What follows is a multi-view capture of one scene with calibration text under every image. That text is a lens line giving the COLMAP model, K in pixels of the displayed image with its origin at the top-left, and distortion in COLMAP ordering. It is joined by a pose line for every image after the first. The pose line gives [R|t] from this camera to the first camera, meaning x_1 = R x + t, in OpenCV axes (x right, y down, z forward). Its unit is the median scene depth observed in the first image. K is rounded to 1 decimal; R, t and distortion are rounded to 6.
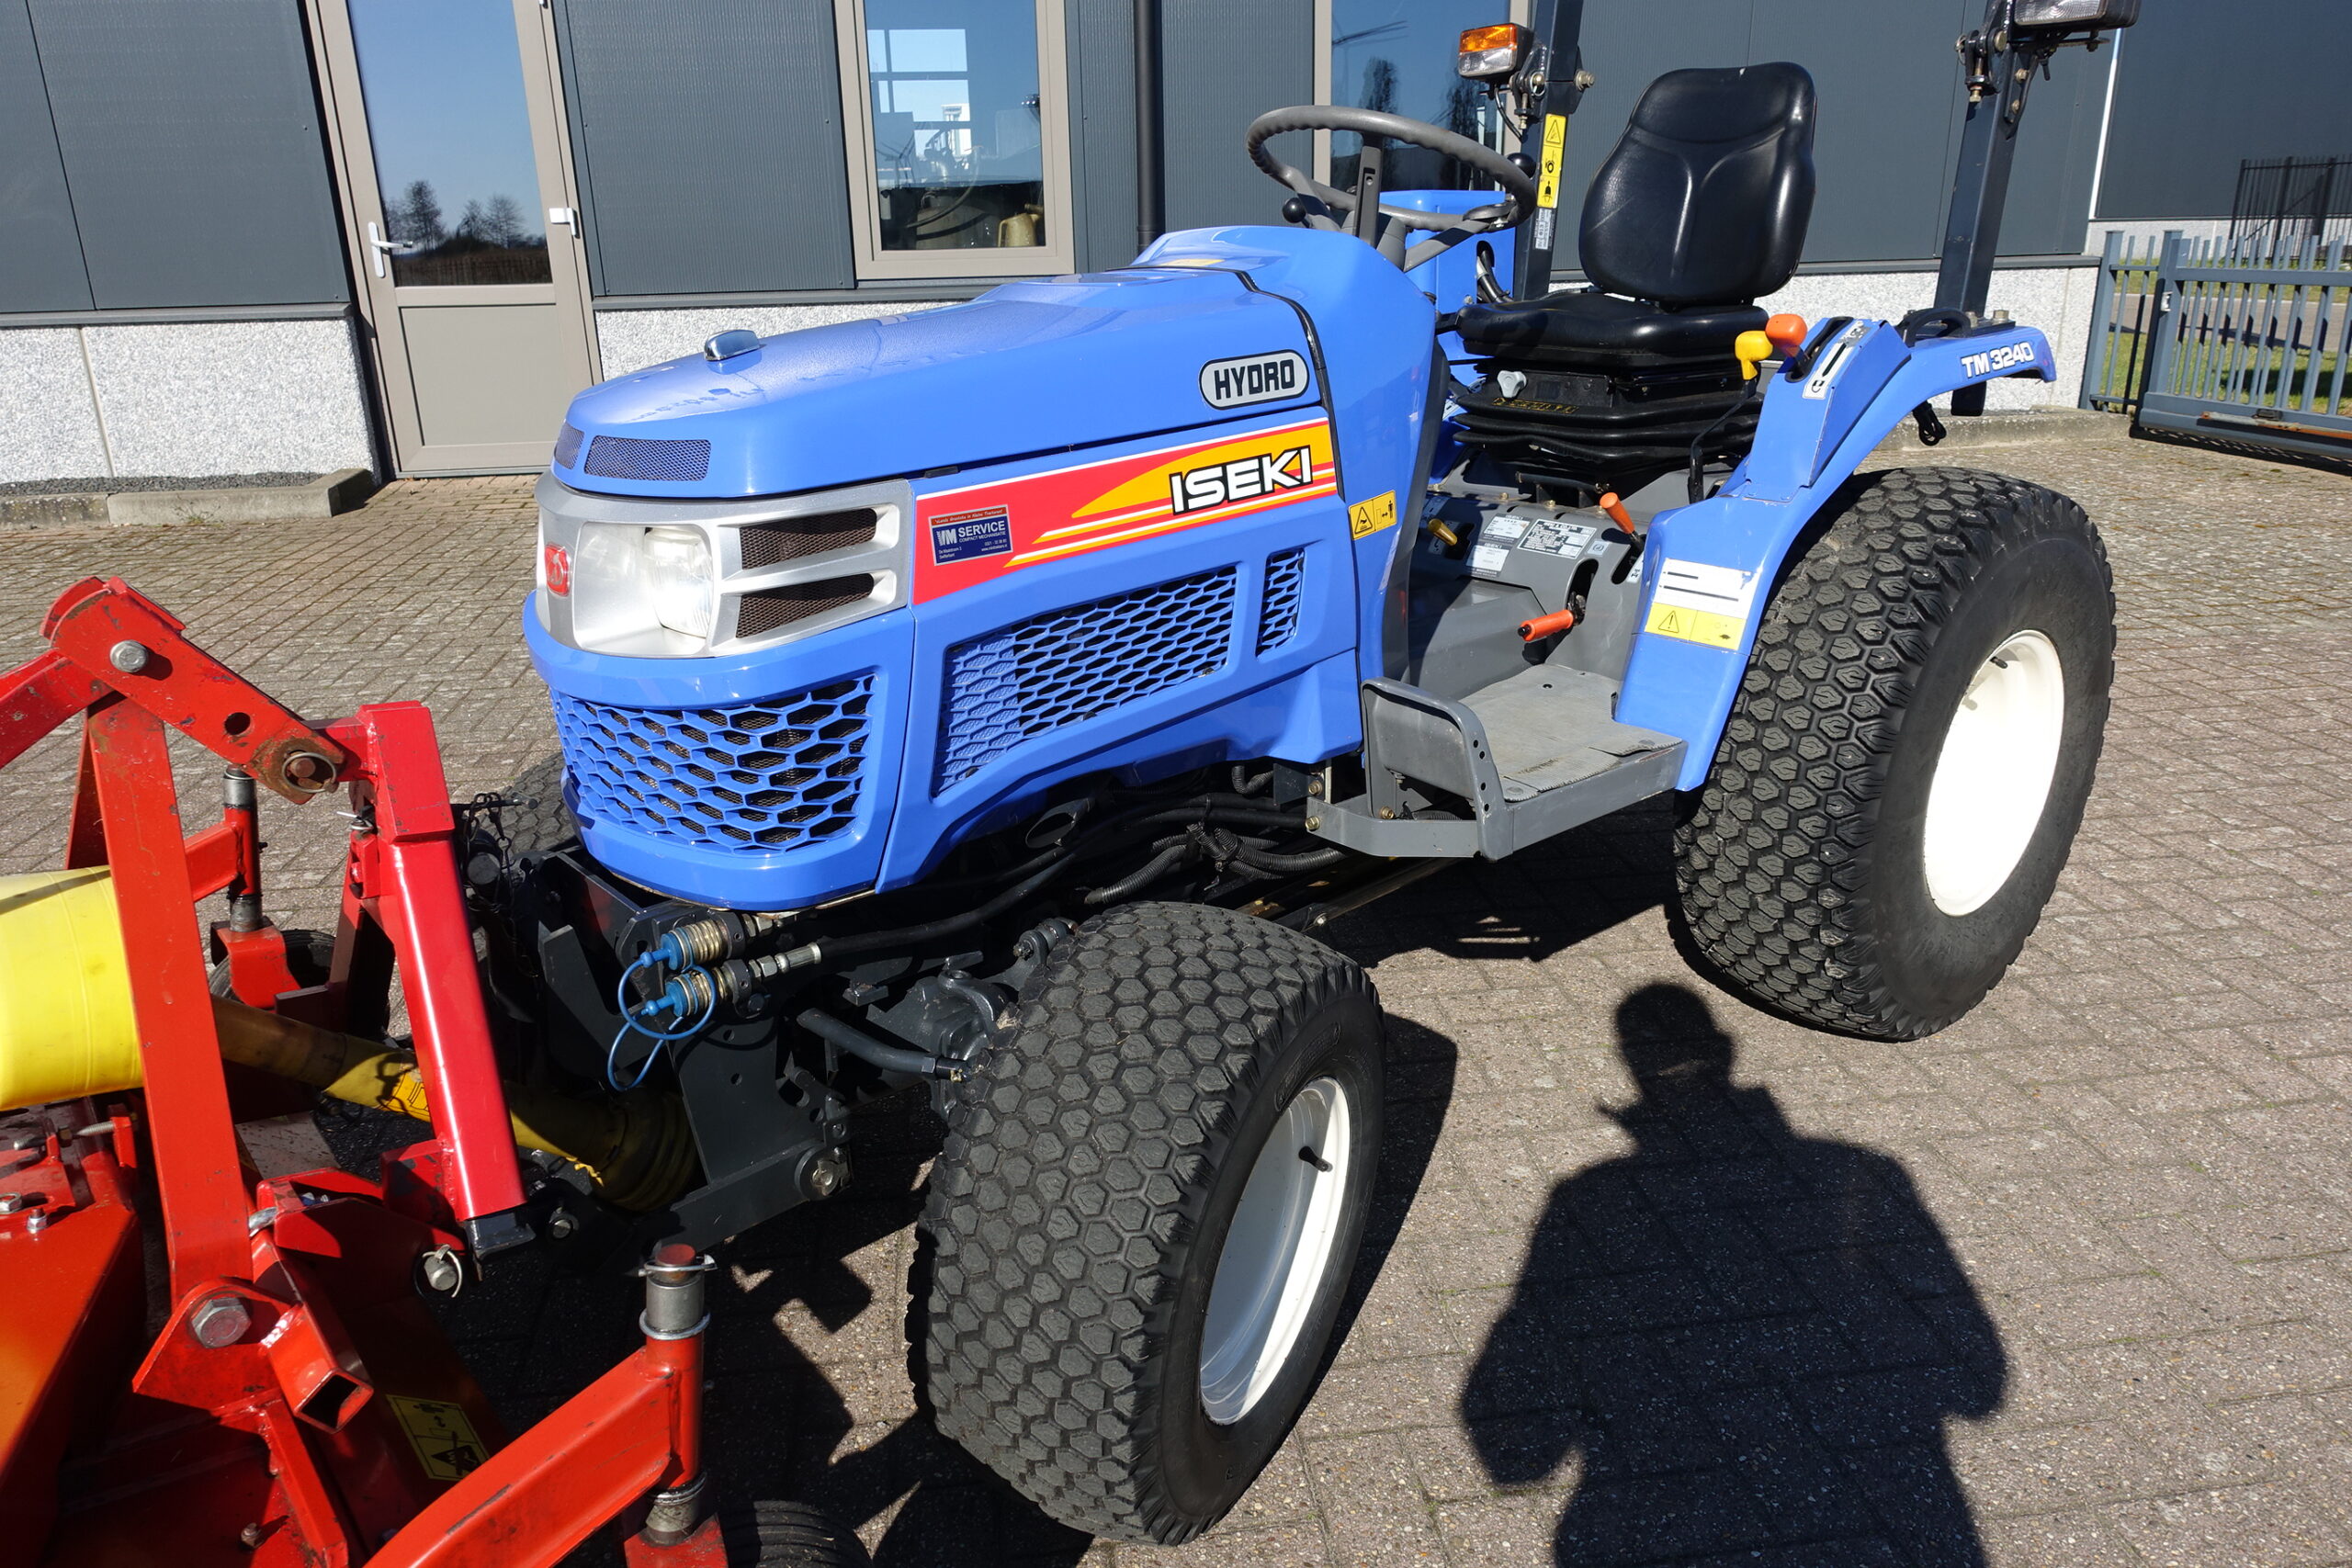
lens RADIAL K [[1627.7, 0, 1168.4], [0, 1627.7, 788.7], [0, 0, 1]] dist [-0.002368, -0.000204]
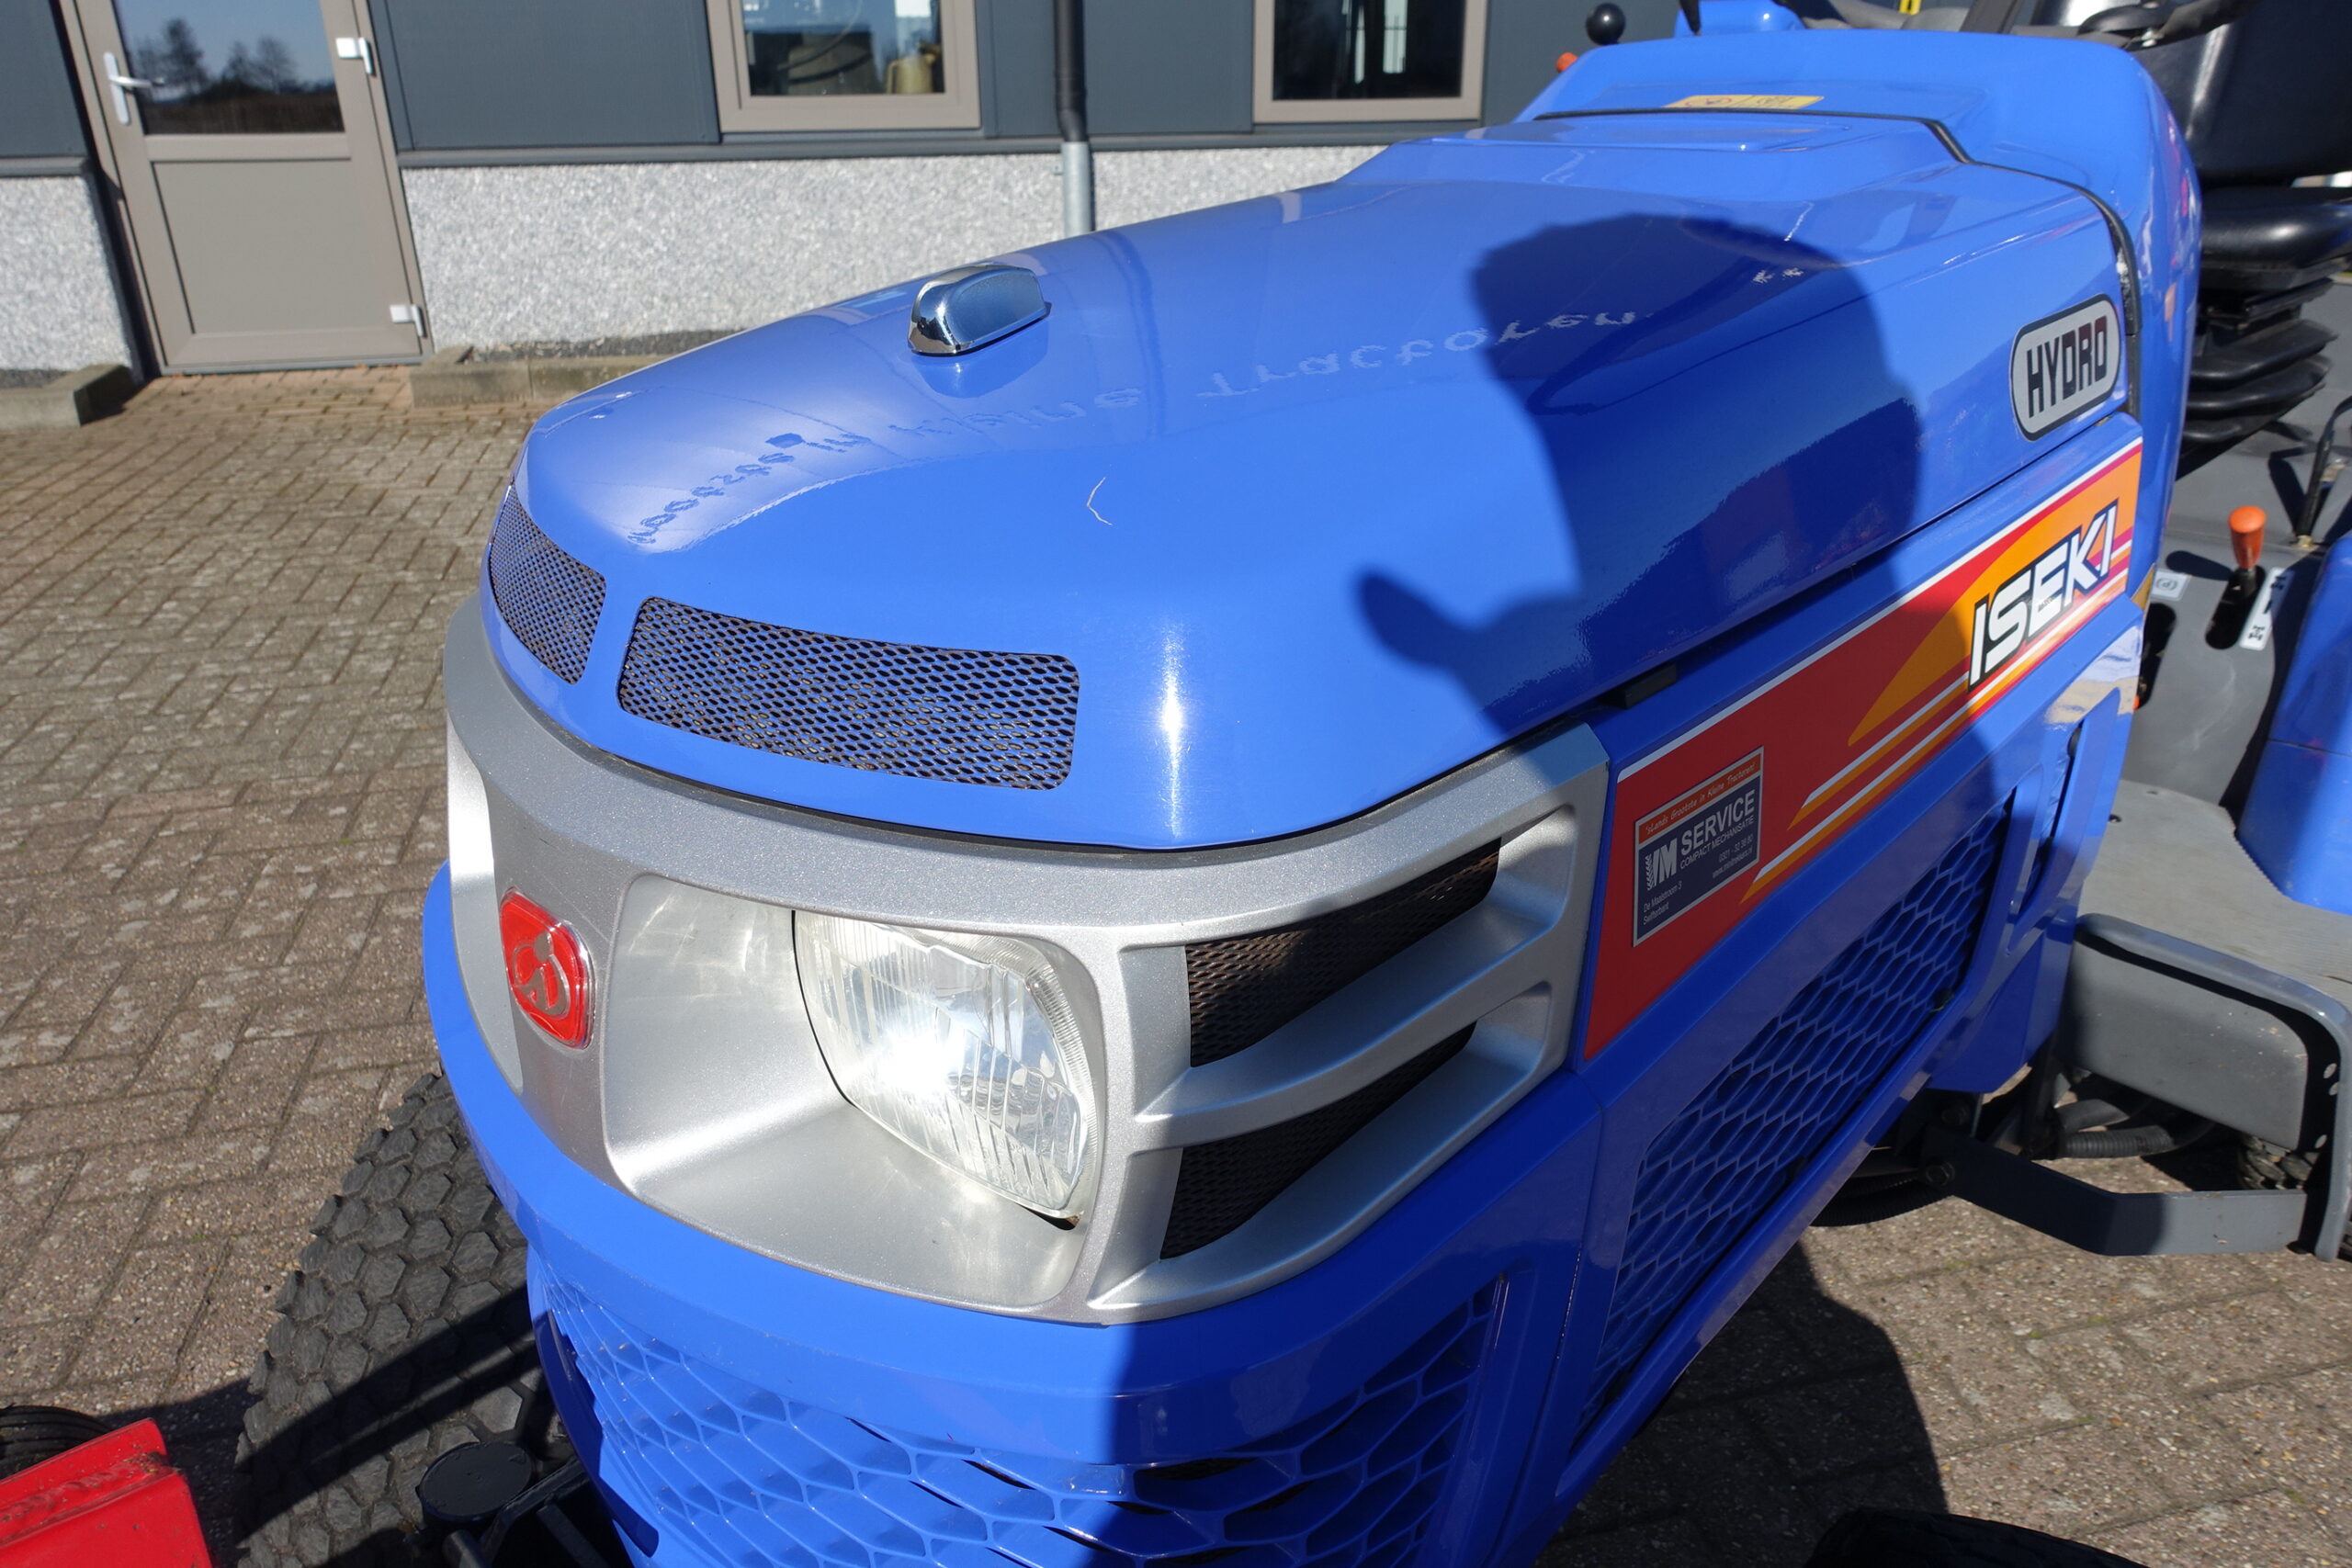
lens RADIAL K [[1623.2, 0, 1162.7], [0, 1623.2, 787.4], [0, 0, 1]] dist [-0.004714, 0.000973]
pose [[0.995308, -0.028069, 0.092599, -0.197775], [0.020684, 0.996599, 0.079768, -0.142923], [-0.094523, -0.077478, 0.992503, 0.461812]]
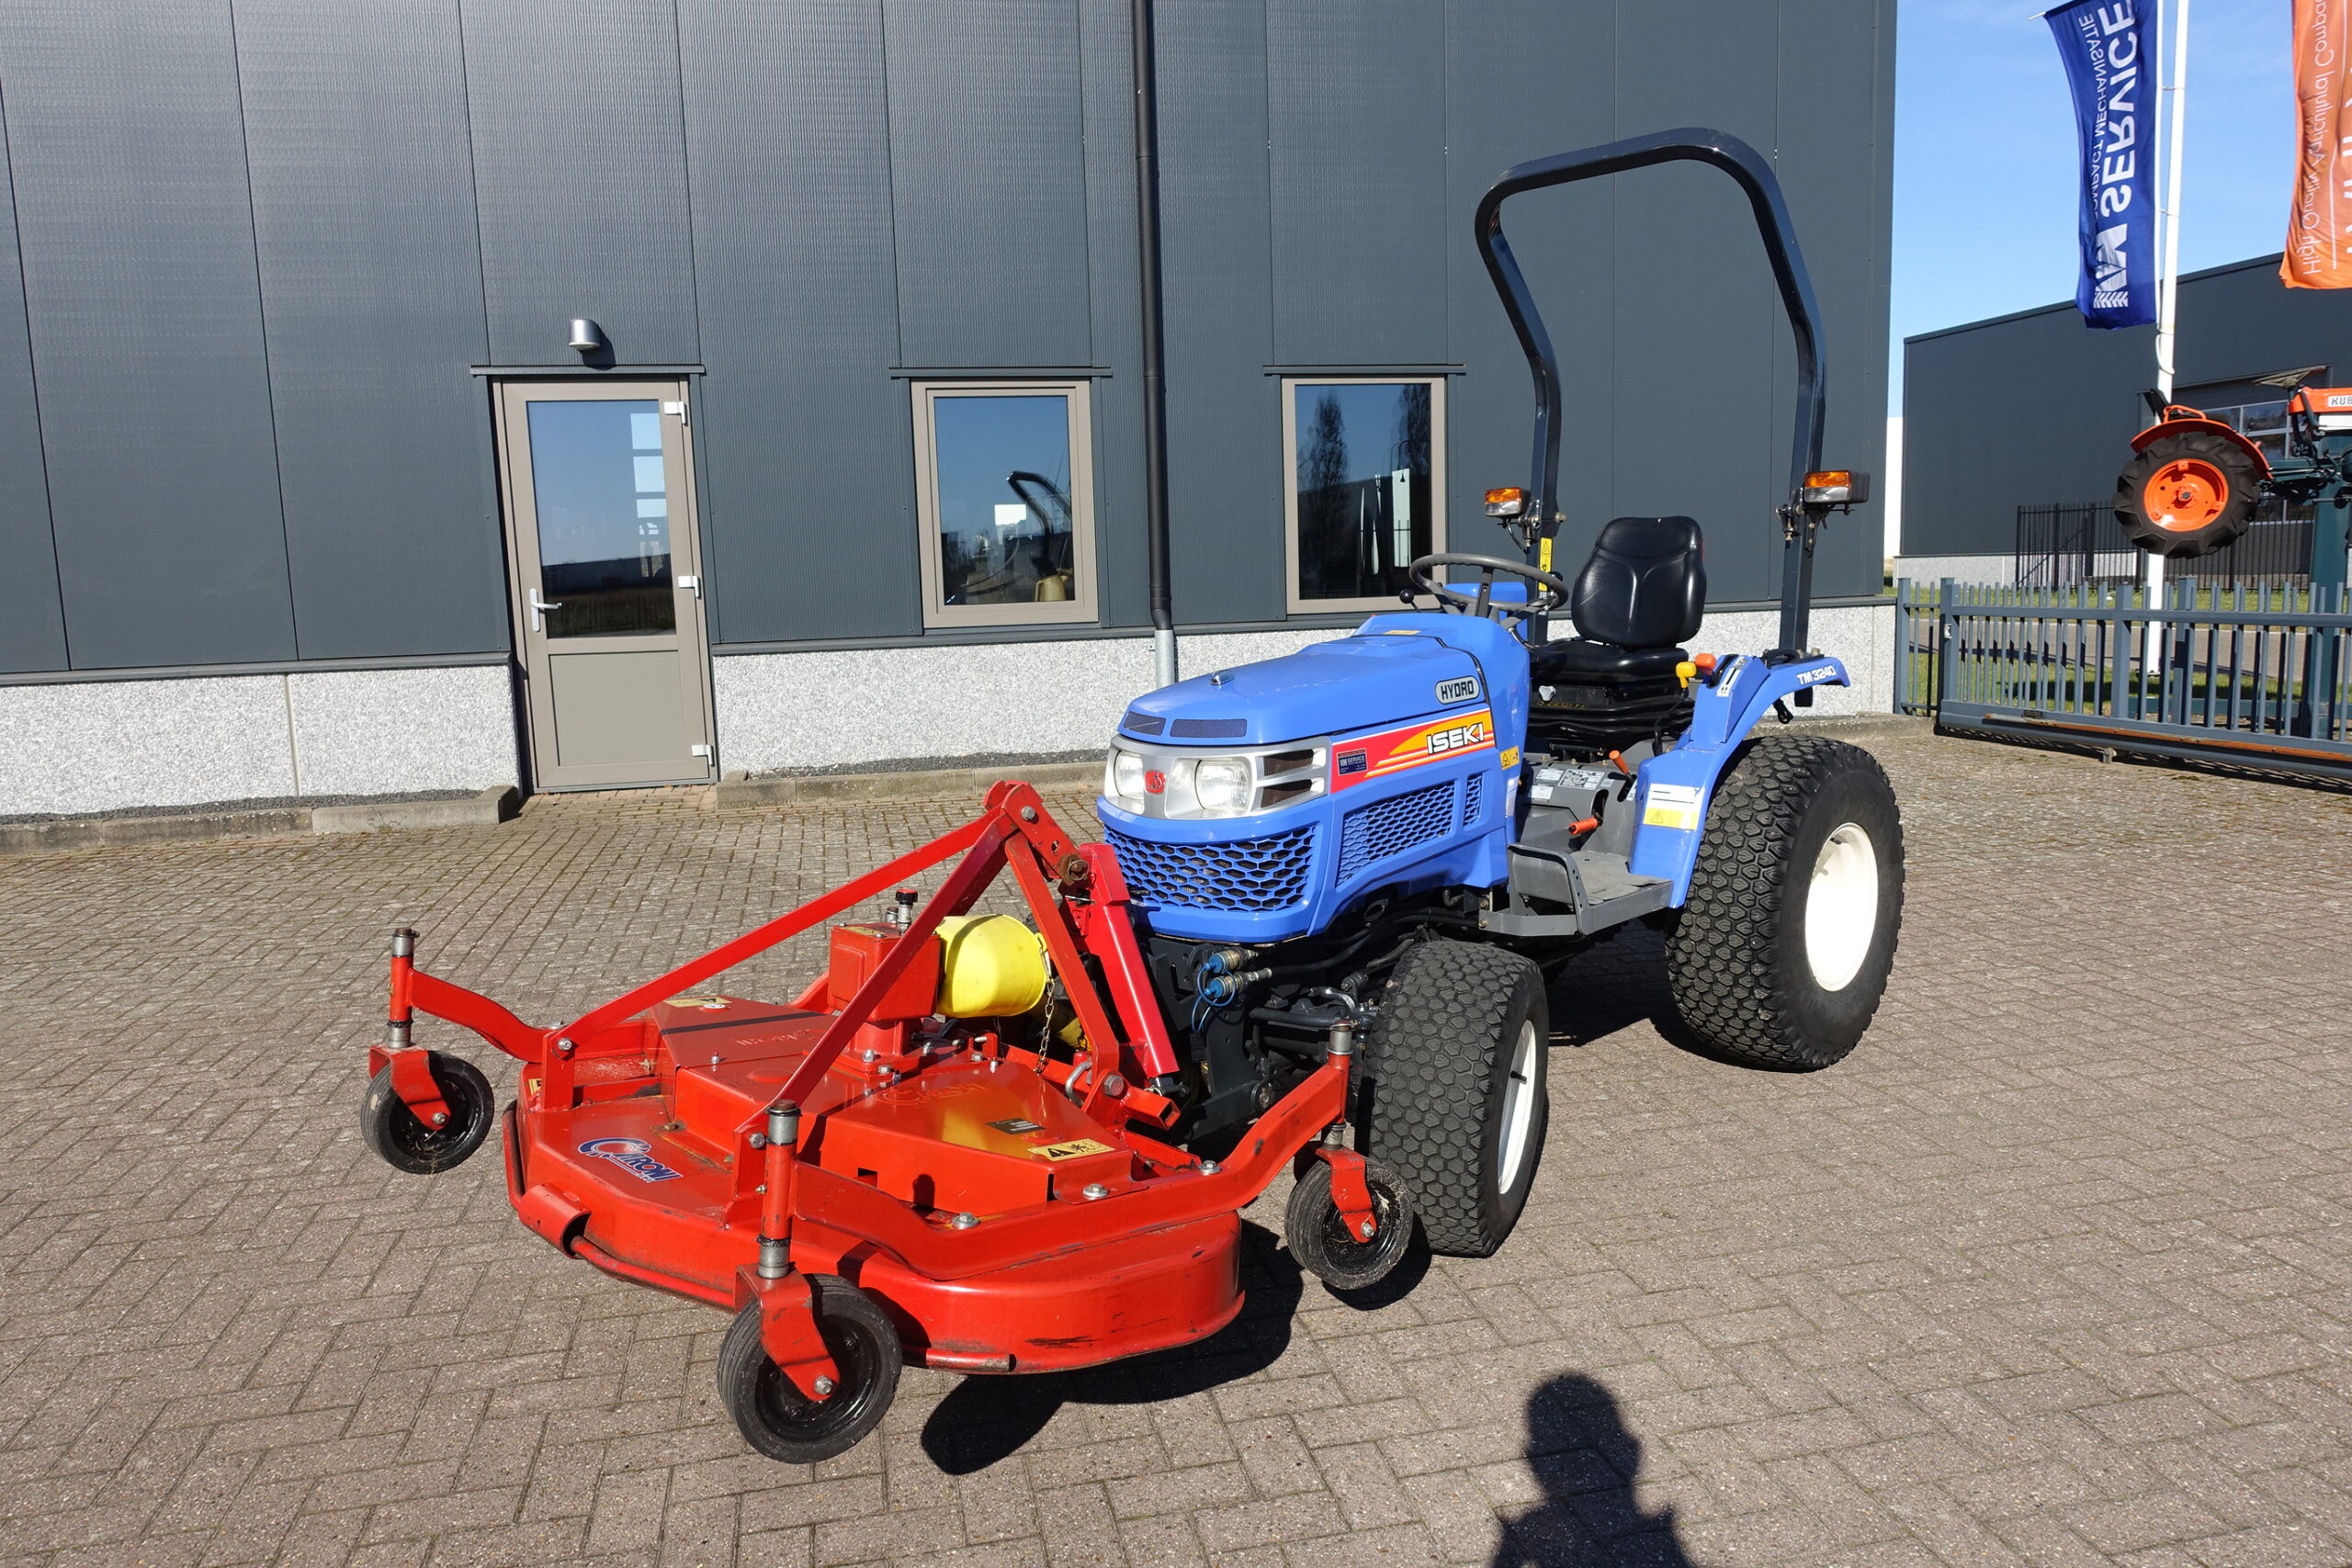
lens RADIAL K [[1627.7, 0, 1168.4], [0, 1627.7, 788.7], [0, 0, 1]] dist [-0.002368, -0.000204]
pose [[0.997353, -0.019786, 0.069966, -0.364622], [0.033076, 0.980394, -0.194253, 0.202210], [-0.064751, 0.196053, 0.978453, -0.754308]]
